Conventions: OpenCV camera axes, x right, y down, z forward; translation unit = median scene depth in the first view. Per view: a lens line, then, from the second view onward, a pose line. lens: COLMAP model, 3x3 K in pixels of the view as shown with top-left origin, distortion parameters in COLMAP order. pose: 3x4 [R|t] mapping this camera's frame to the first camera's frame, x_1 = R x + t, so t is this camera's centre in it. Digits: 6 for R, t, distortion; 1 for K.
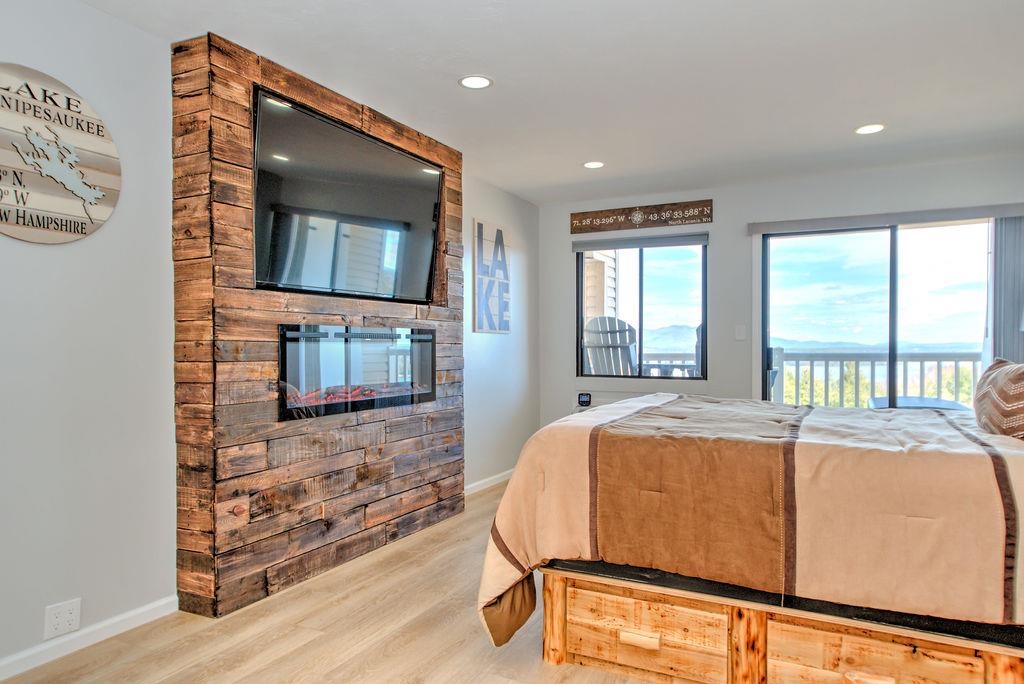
lens RADIAL K [[663.4, 0, 502.6], [0, 663.4, 339.0], [0, 0, 1]] dist [0.002355, 0.009743]
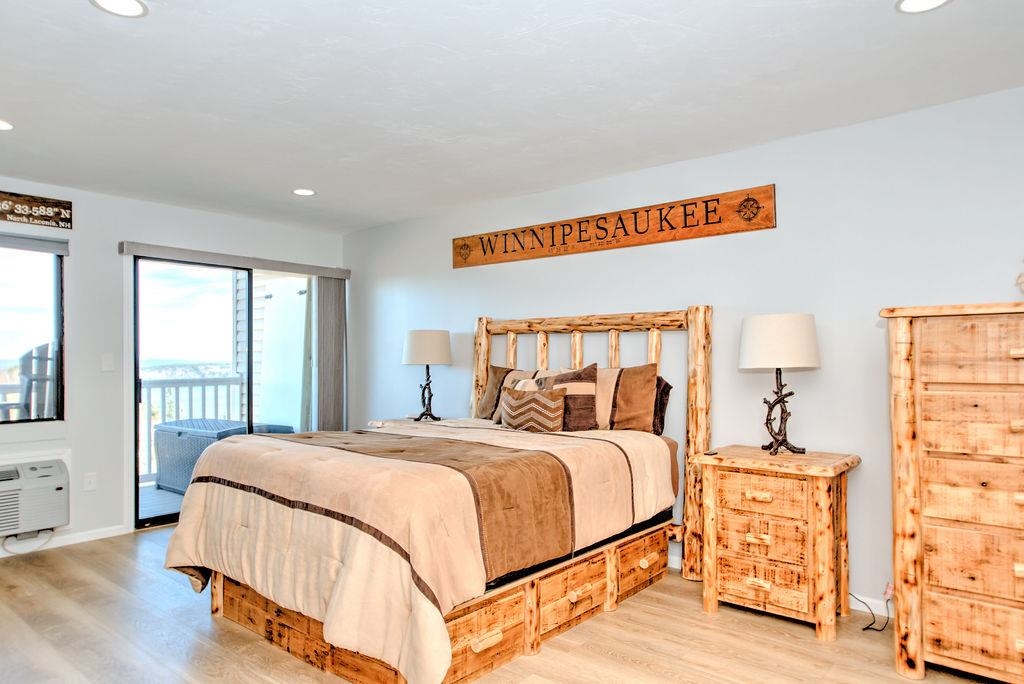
lens RADIAL K [[663.4, 0, 503.2], [0, 663.4, 340.5], [0, 0, 1]] dist [0.002355, 0.009743]
pose [[0.235702, 0.029476, 0.971378, -0.637943], [-0.006337, 0.999565, -0.028794, -0.027566], [-0.971805, 0.000631, 0.235786, 0.480831]]
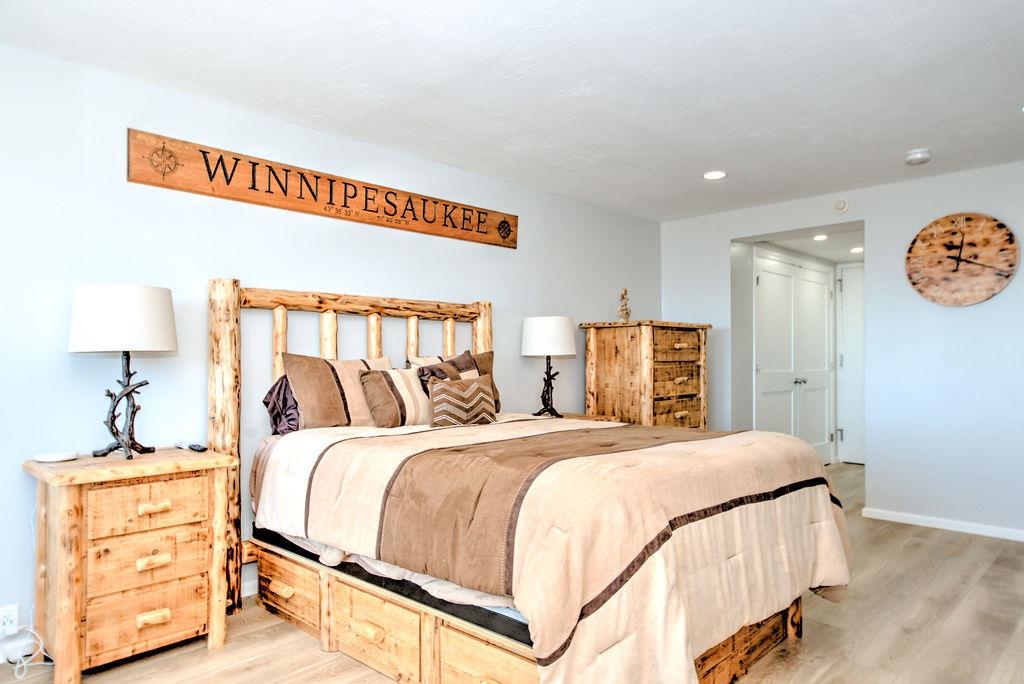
lens RADIAL K [[663.4, 0, 506.2], [0, 663.4, 343.9], [0, 0, 1]] dist [0.002355, 0.009743]
pose [[-0.955222, 0.009365, 0.295743, 0.160140], [0.000065, 0.999506, -0.031439, 0.004051], [-0.295891, -0.030012, -0.954750, 1.731708]]
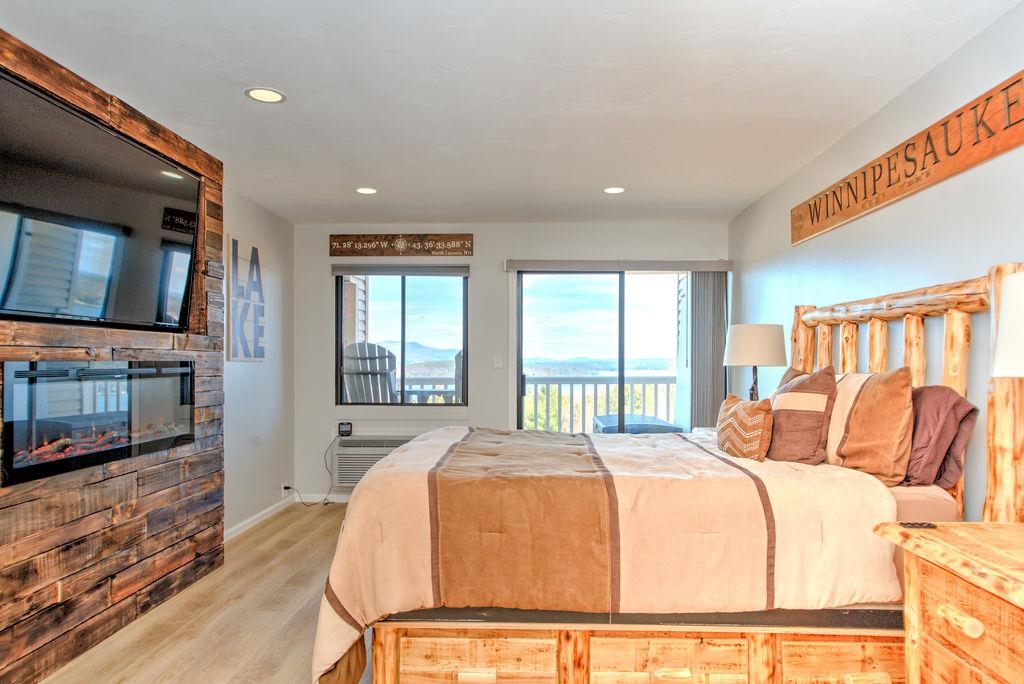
lens RADIAL K [[663.4, 0, 523.4], [0, 663.4, 349.2], [0, 0, 1]] dist [0.002355, 0.009743]
pose [[0.899510, 0.008651, 0.436815, -0.125334], [-0.005432, 0.999948, -0.008618, -0.033103], [-0.436866, 0.005379, 0.899510, 0.026665]]
